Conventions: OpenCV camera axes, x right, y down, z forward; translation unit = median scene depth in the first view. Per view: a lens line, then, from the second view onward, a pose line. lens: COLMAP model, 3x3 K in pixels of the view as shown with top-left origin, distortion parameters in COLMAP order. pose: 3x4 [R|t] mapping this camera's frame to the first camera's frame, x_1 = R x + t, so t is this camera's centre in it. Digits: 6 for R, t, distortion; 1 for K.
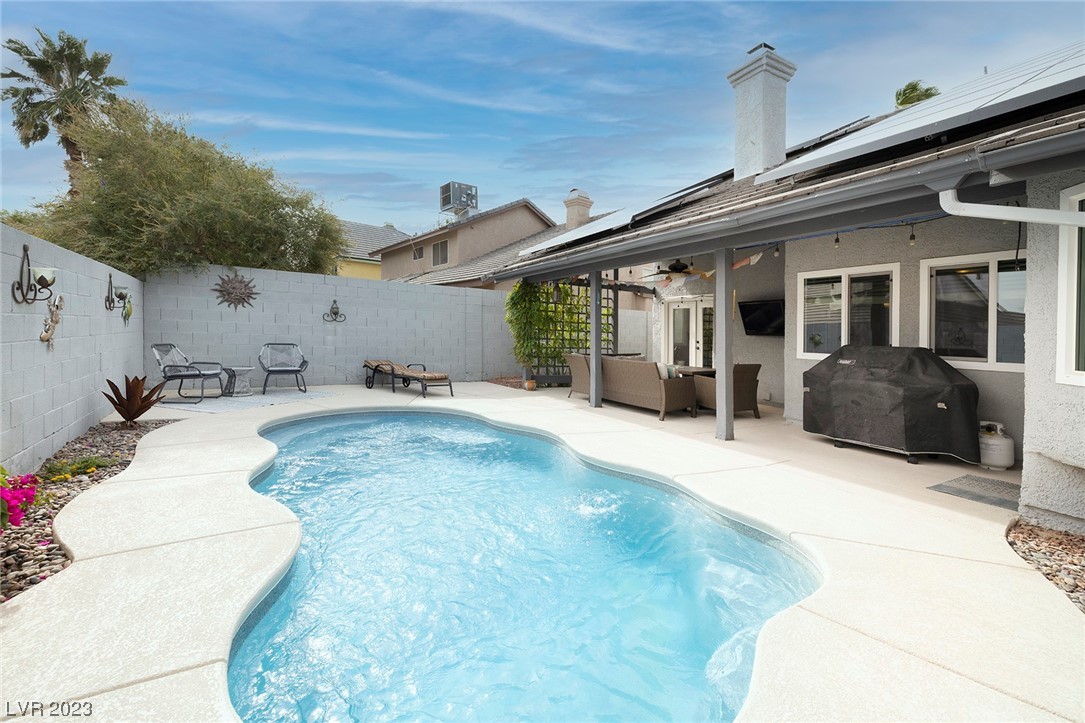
lens RADIAL K [[454.0, 0, 531.7], [0, 454.0, 337.2], [0, 0, 1]] dist [0.010389, 0.000138]
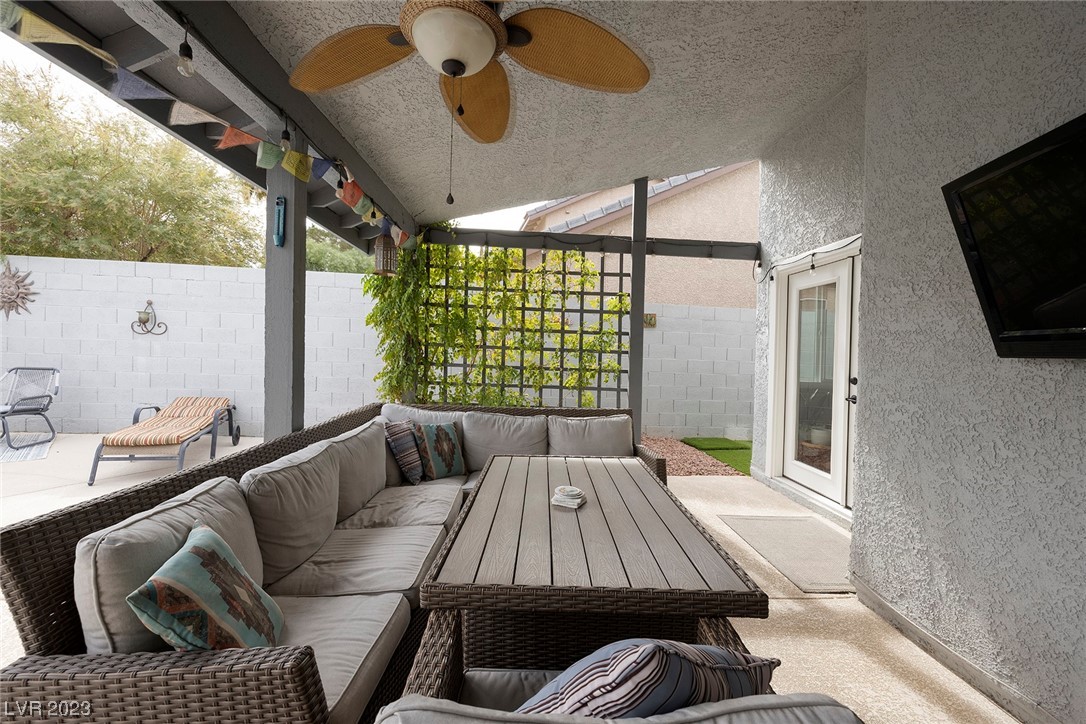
lens RADIAL K [[454.6, 0, 536.2], [0, 454.6, 356.3], [0, 0, 1]] dist [-0.000417, -0.000032]
pose [[0.895290, 0.003185, -0.445473, 0.338940], [-0.008889, 0.999903, -0.010716, -0.001500], [0.445396, 0.013553, 0.895231, 0.672832]]
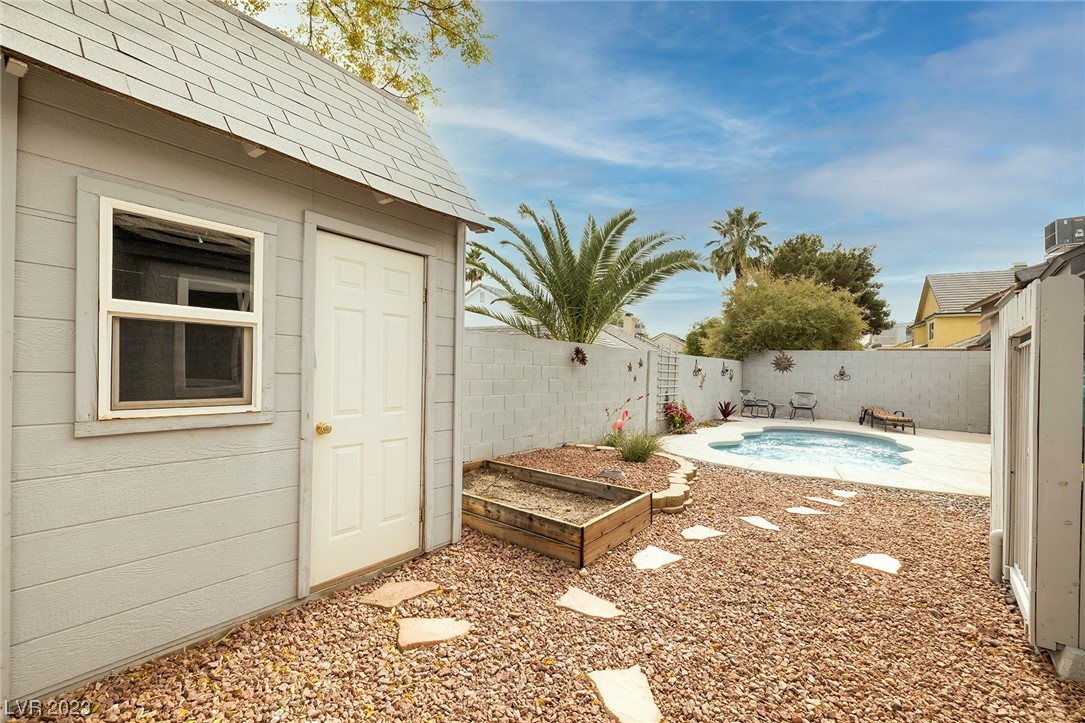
lens RADIAL K [[439.8, 0, 541.7], [0, 439.8, 377.7], [0, 0, 1]] dist [0.000479, 0.000055]
pose [[0.335197, 0.004209, -0.942139, 0.641528], [-0.029771, 0.999538, -0.006127, -0.002886], [0.941677, 0.030102, 0.335168, -0.473823]]
